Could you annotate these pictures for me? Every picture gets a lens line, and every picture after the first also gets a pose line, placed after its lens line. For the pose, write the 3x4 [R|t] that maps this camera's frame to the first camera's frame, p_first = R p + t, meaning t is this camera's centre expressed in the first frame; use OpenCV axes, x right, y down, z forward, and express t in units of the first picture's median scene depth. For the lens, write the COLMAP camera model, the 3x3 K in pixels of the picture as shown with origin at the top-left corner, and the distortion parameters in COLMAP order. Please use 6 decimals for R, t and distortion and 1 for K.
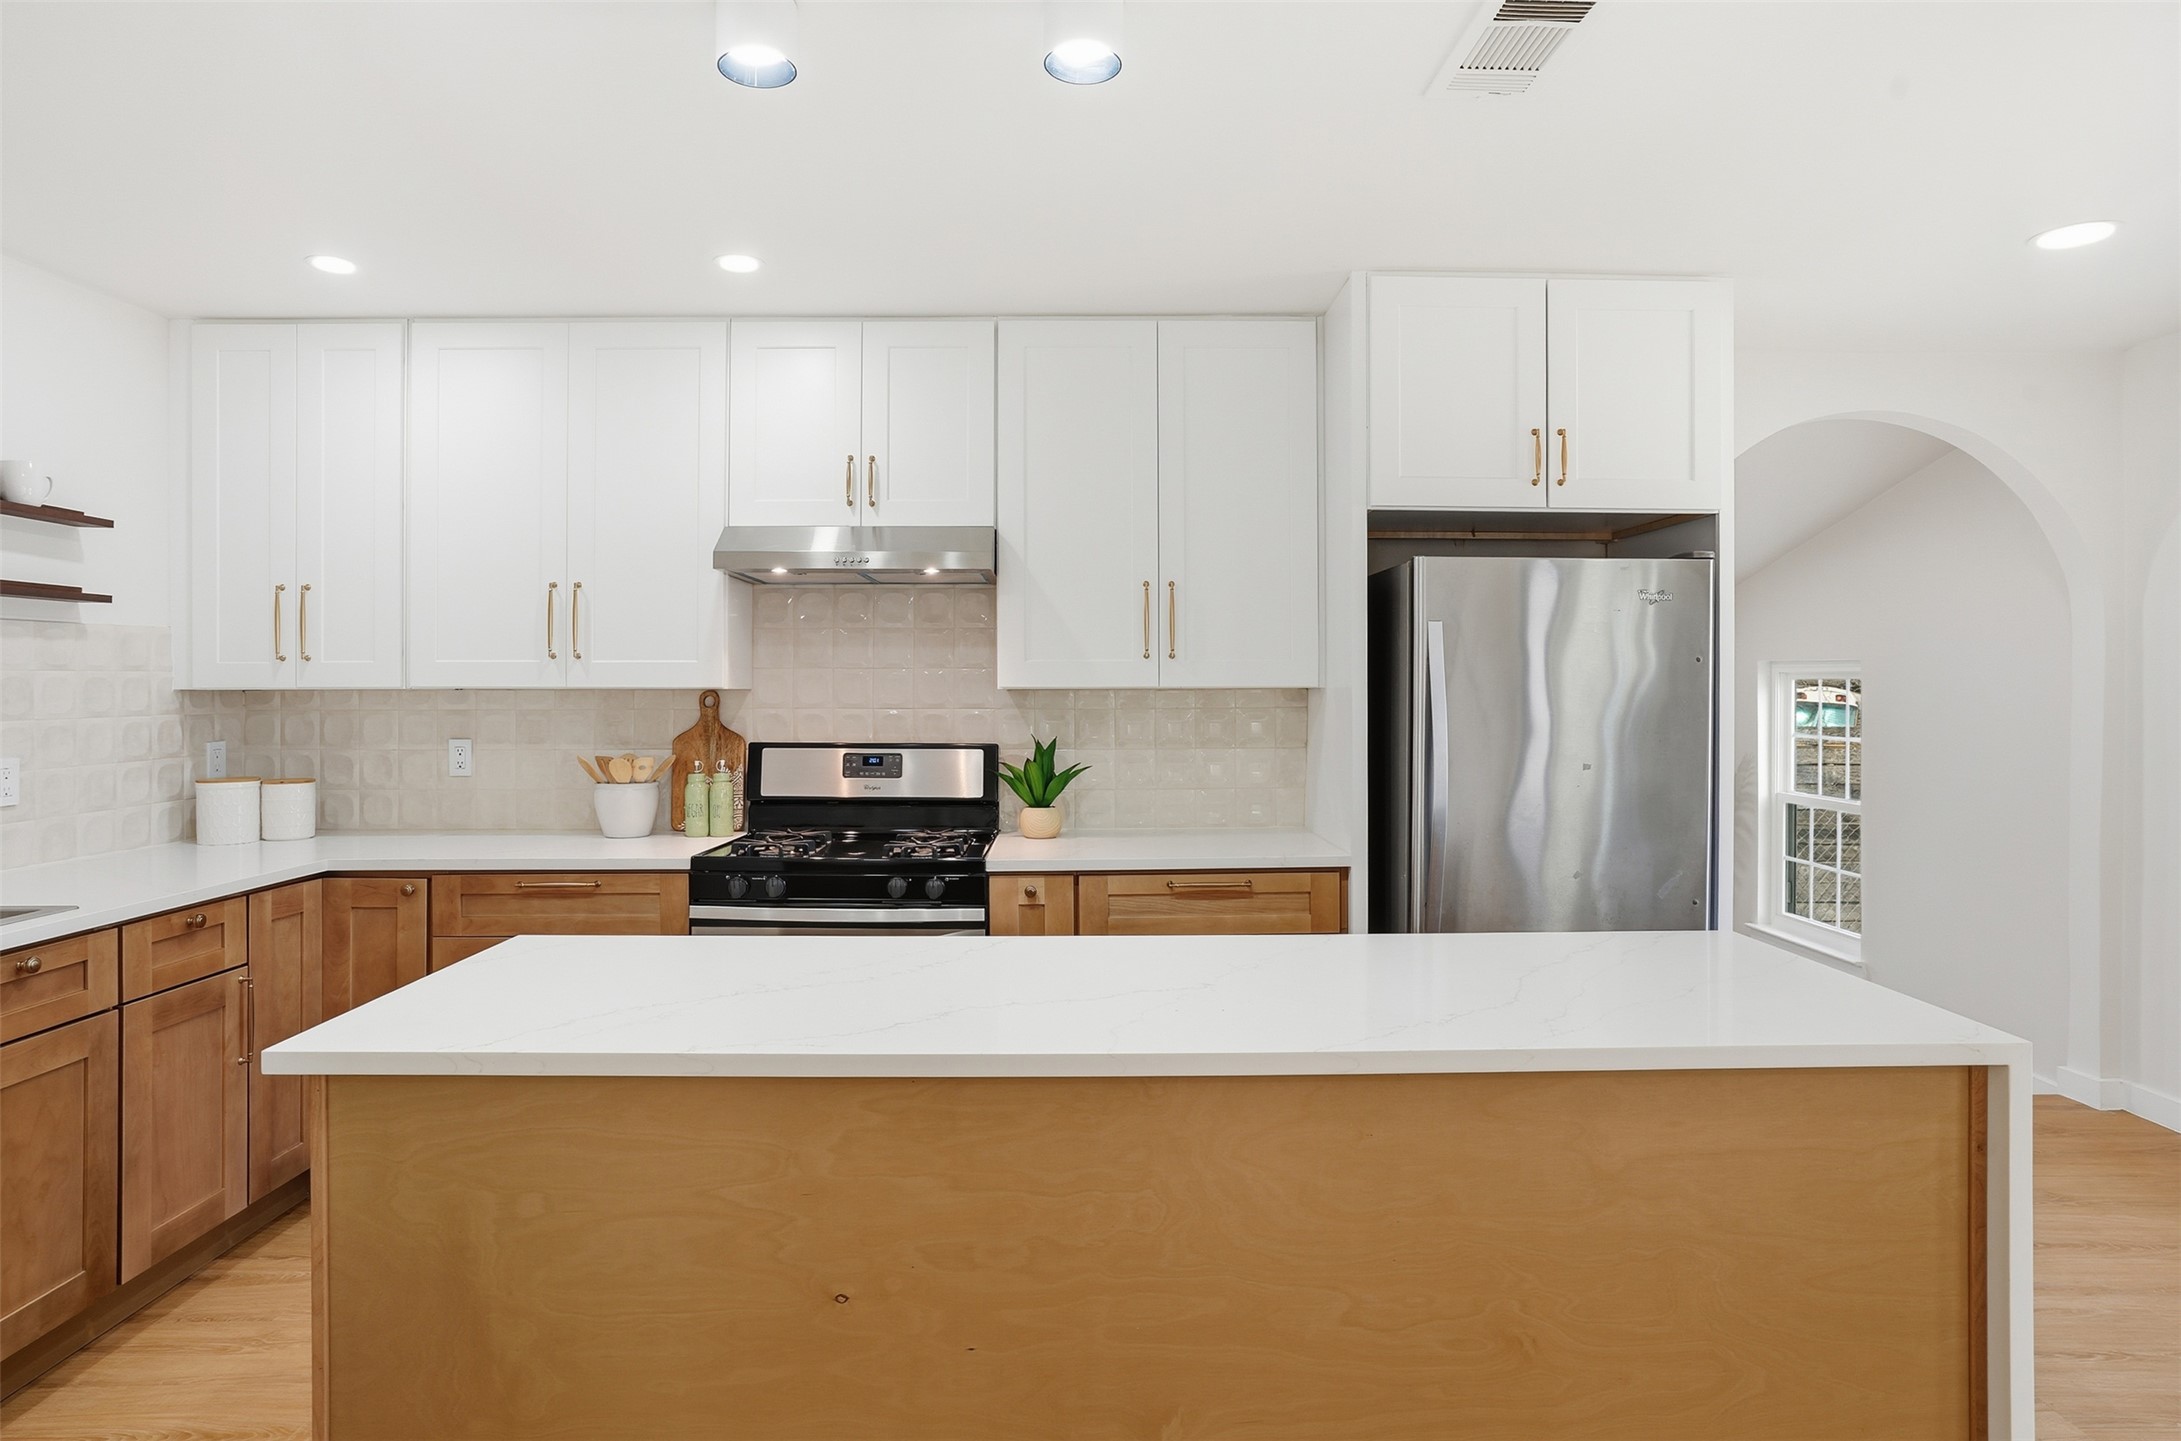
lens RADIAL K [[1212.2, 0, 1089.1], [0, 1212.2, 682.7], [0, 0, 1]] dist [-0.051260, 0.052058]
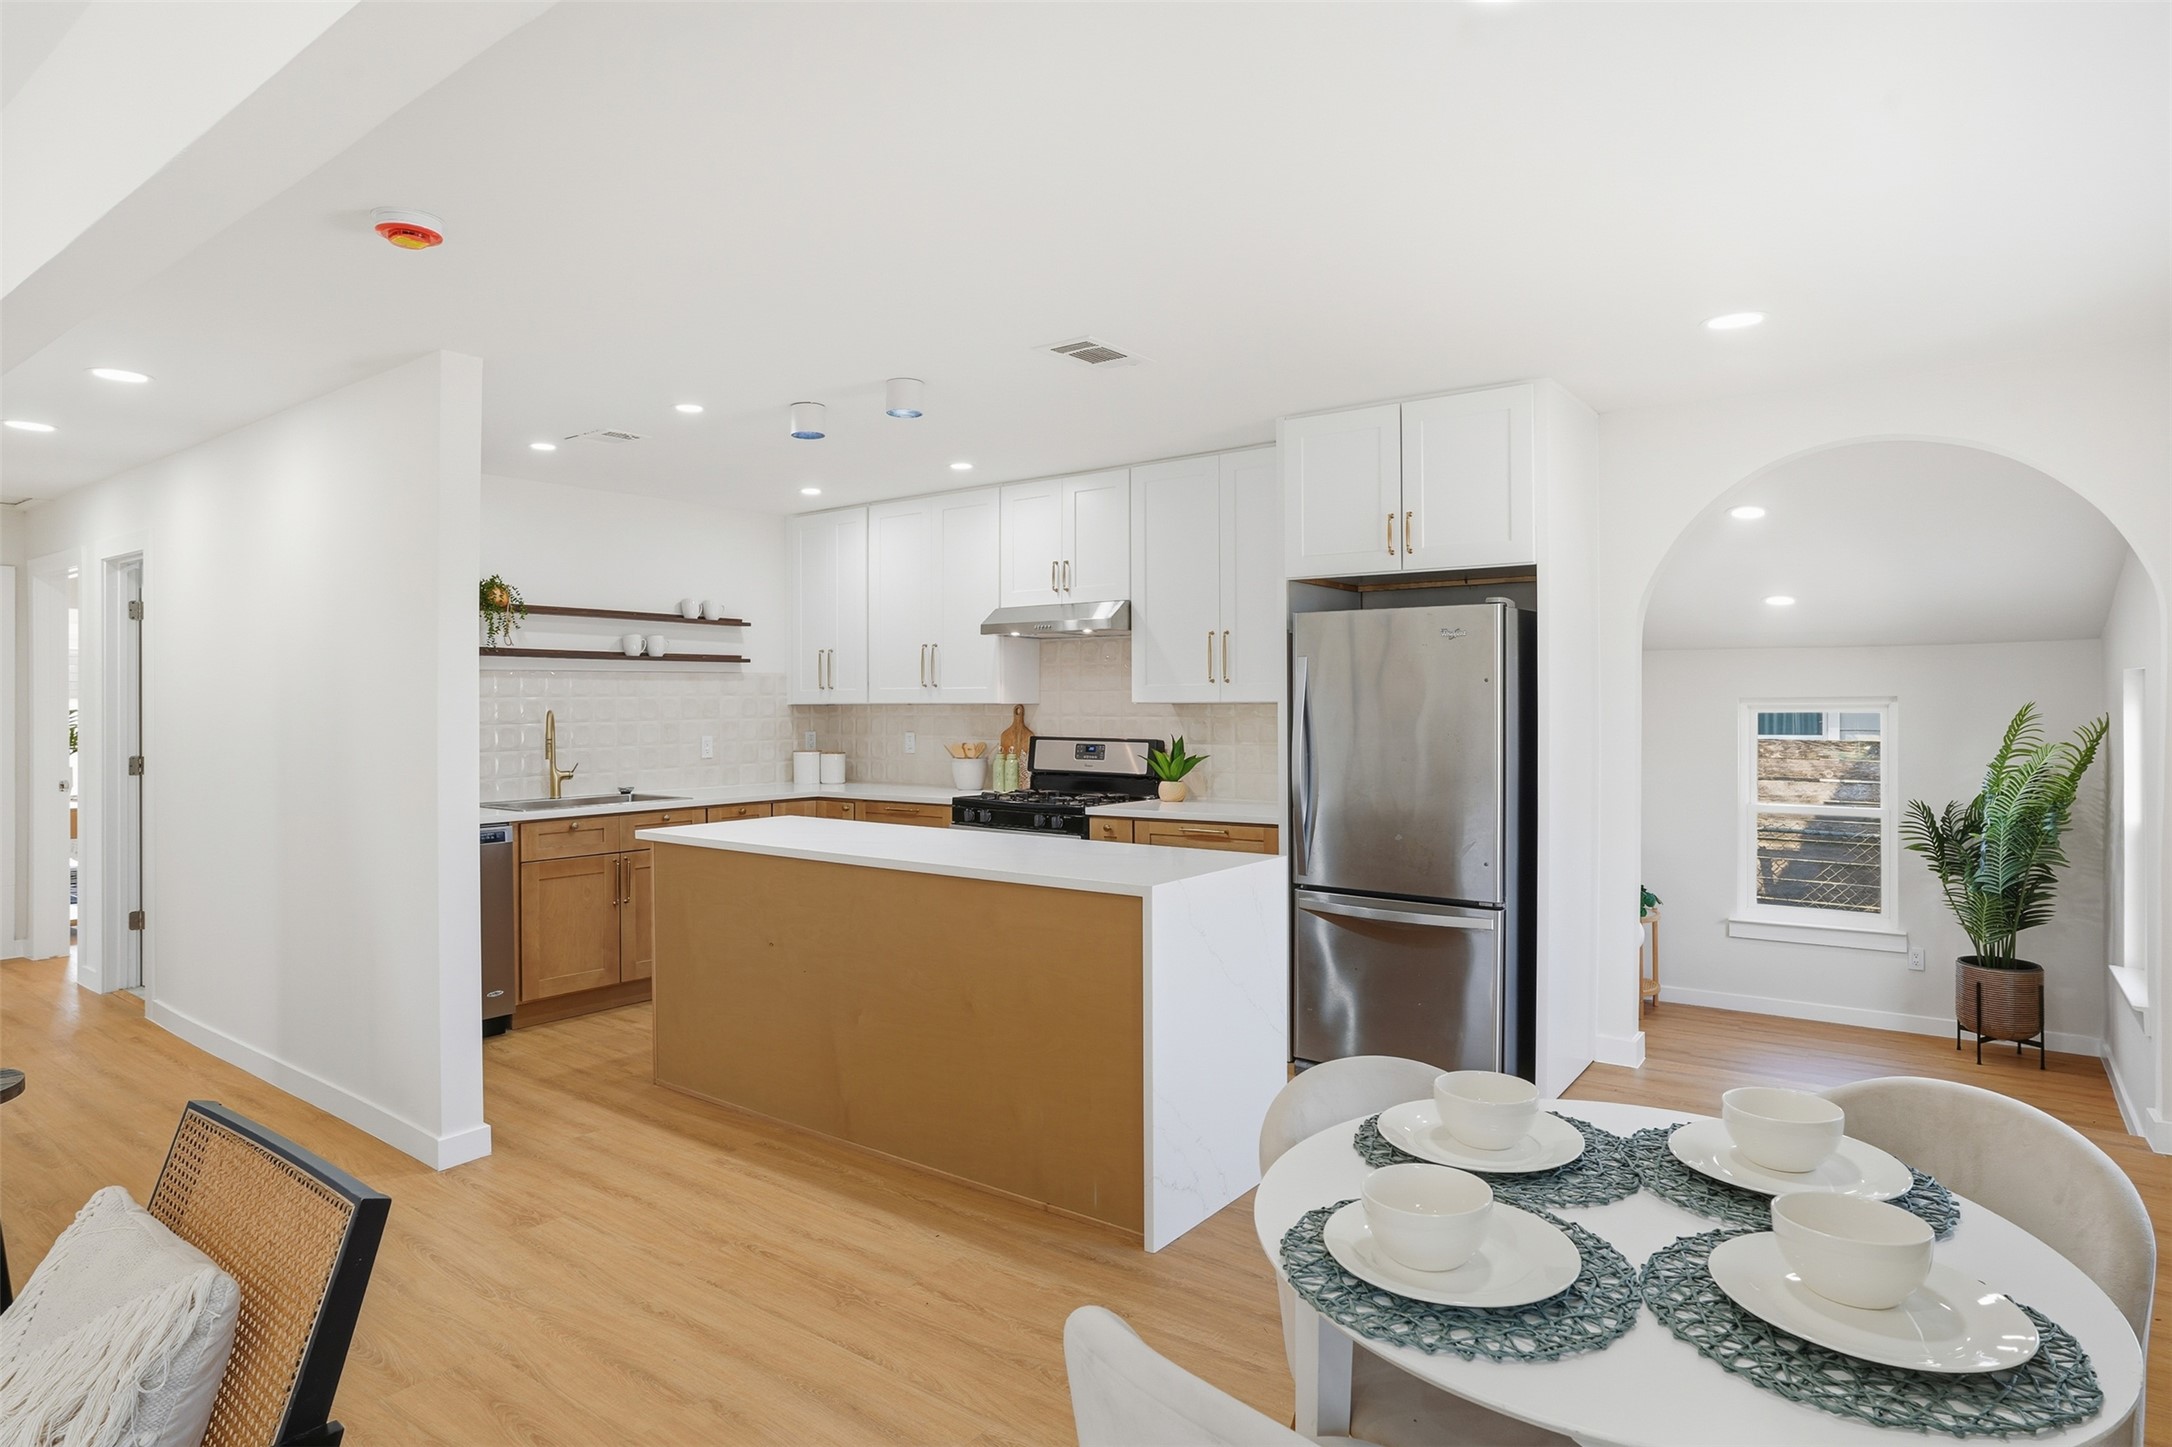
lens RADIAL K [[1187.8, 0, 1083.5], [0, 1187.8, 693.9], [0, 0, 1]] dist [-0.003988, 0.000001]
pose [[0.798306, -0.006366, -0.602218, 0.795496], [0.006097, 0.999978, -0.002488, -0.003753], [0.602221, -0.001686, 0.798328, -0.264107]]
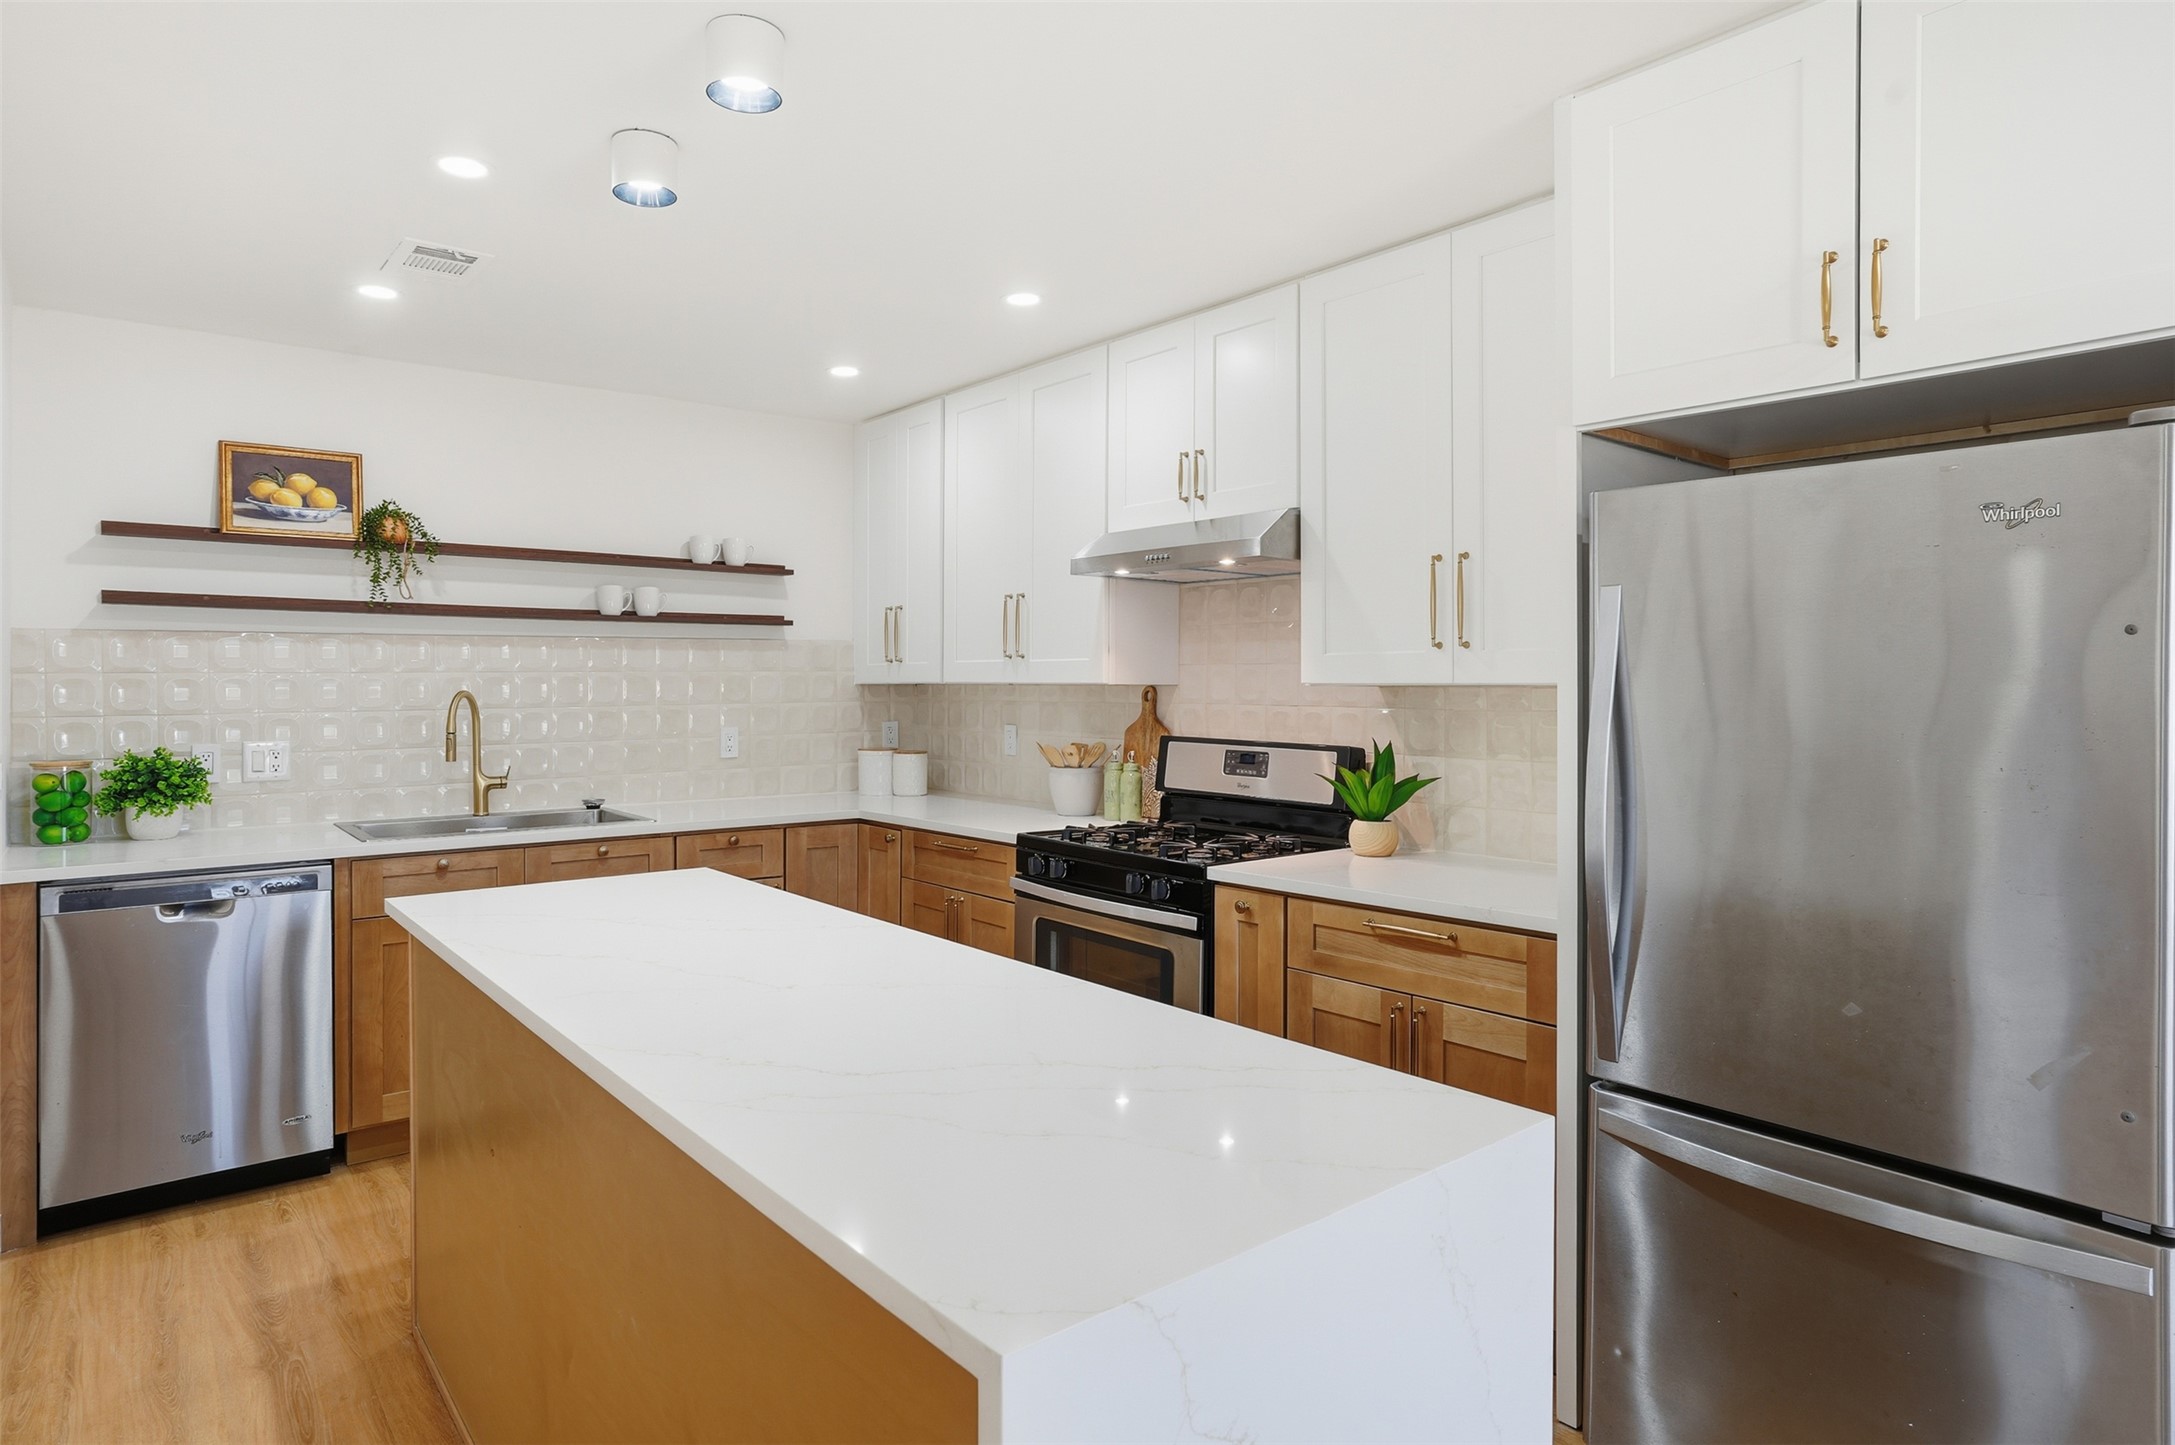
lens RADIAL K [[1215.1, 0, 1085.4], [0, 1215.1, 679.0], [0, 0, 1]] dist [-0.061627, 0.068100]
pose [[0.635630, -0.000799, -0.771993, 0.521560], [0.002767, 0.999995, 0.001243, -0.001271], [0.771989, -0.002926, 0.635630, 0.292801]]
